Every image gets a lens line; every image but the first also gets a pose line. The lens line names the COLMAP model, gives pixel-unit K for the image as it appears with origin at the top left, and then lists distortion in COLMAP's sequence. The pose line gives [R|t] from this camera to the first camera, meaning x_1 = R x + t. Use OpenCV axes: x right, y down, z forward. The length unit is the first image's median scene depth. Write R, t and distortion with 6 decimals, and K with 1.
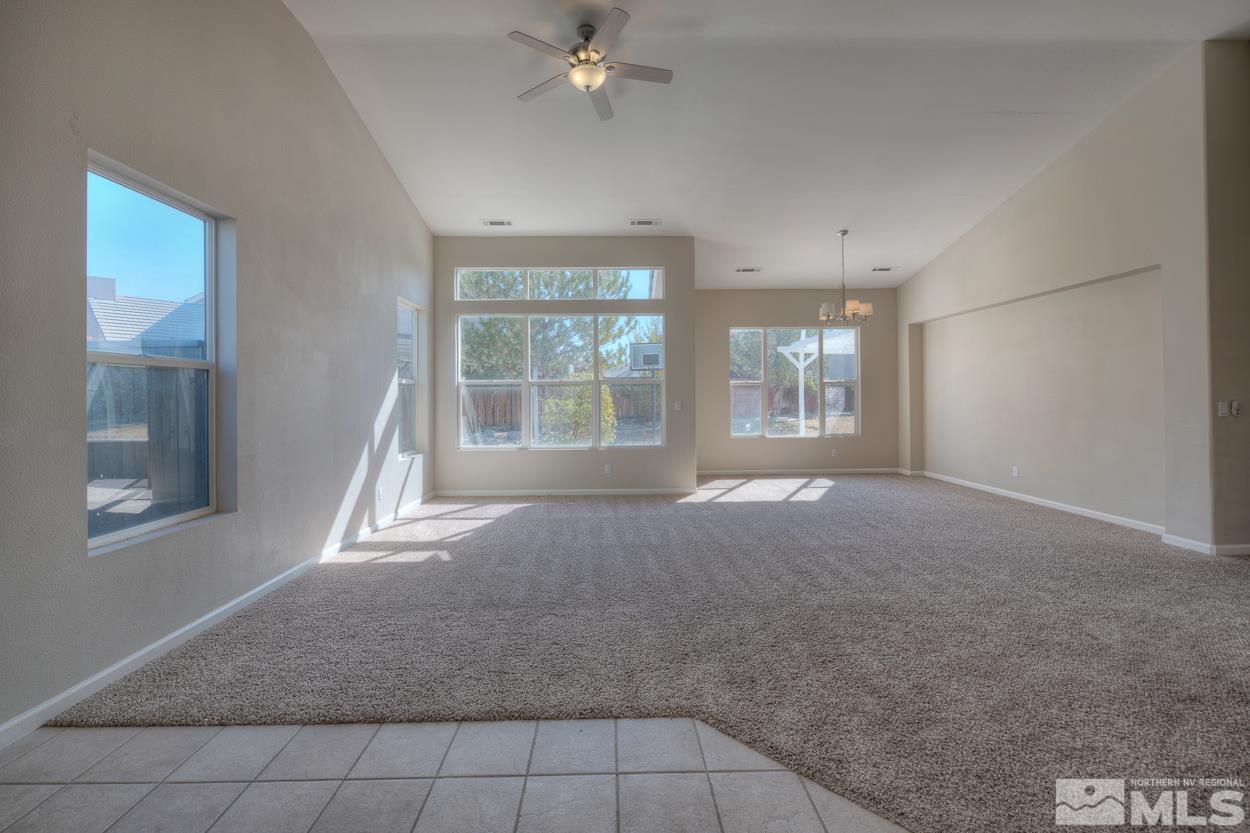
lens RADIAL K [[504.1, 0, 625.2], [0, 504.1, 396.9], [0, 0, 1]] dist [-0.000941, -0.000239]
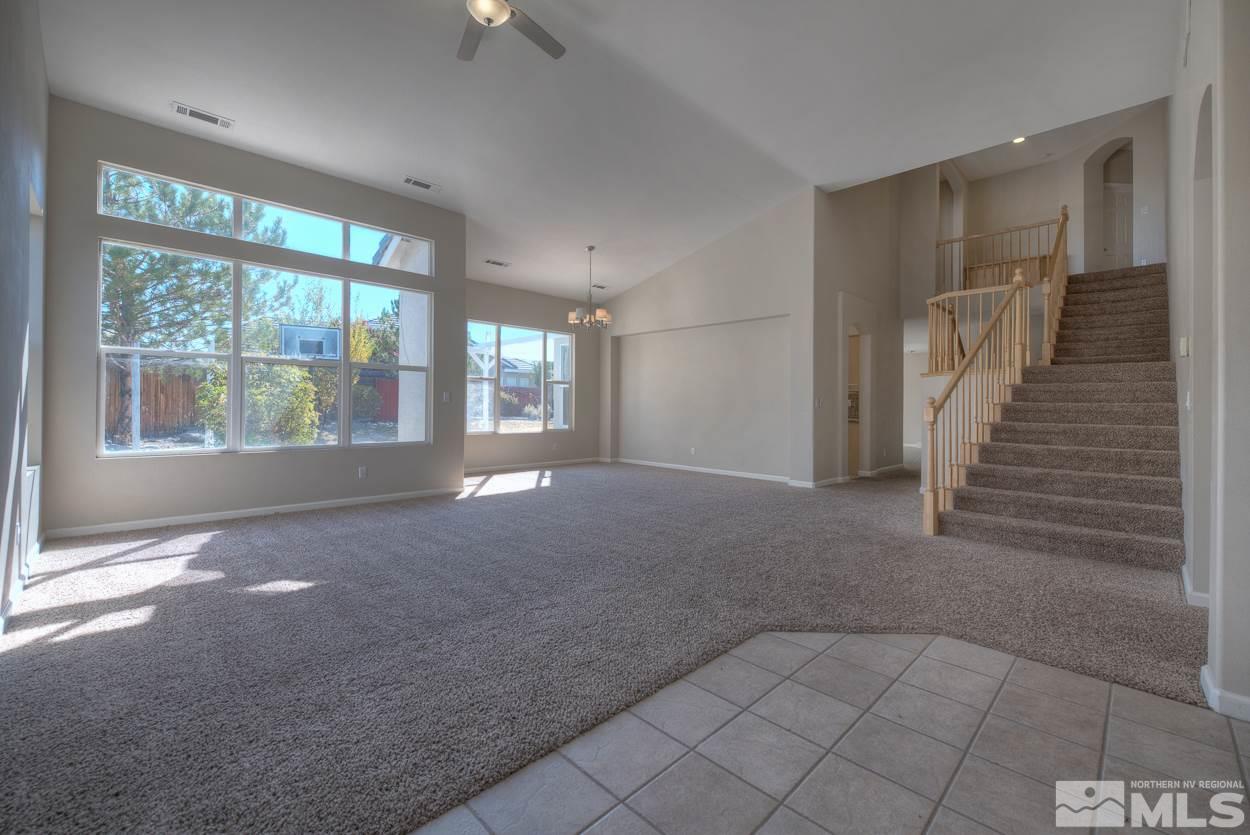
lens RADIAL K [[510.8, 0, 629.9], [0, 510.8, 407.5], [0, 0, 1]] dist [-0.000930, -0.000269]
pose [[0.725091, 0.015505, 0.688478, -0.423368], [-0.018715, 0.999821, -0.002807, 0.048935], [-0.688399, -0.010850, 0.725251, 0.151986]]
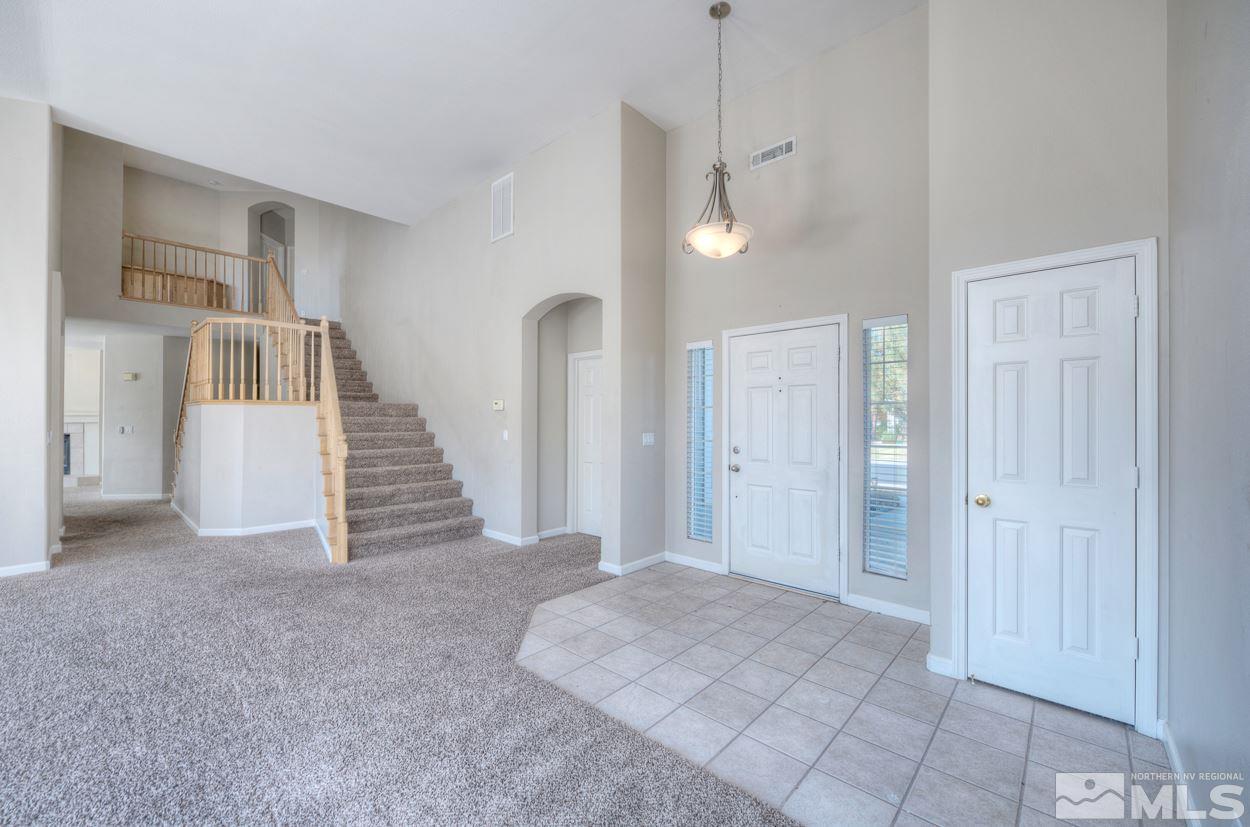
lens RADIAL K [[492.0, 0, 631.2], [0, 492.0, 420.1], [0, 0, 1]] dist [0.000773, 0.000120]
pose [[-0.725135, 0.008082, 0.688559, -0.456461], [0.000190, 0.999933, -0.011537, -0.002041], [-0.688607, -0.008235, -0.725088, 0.785165]]
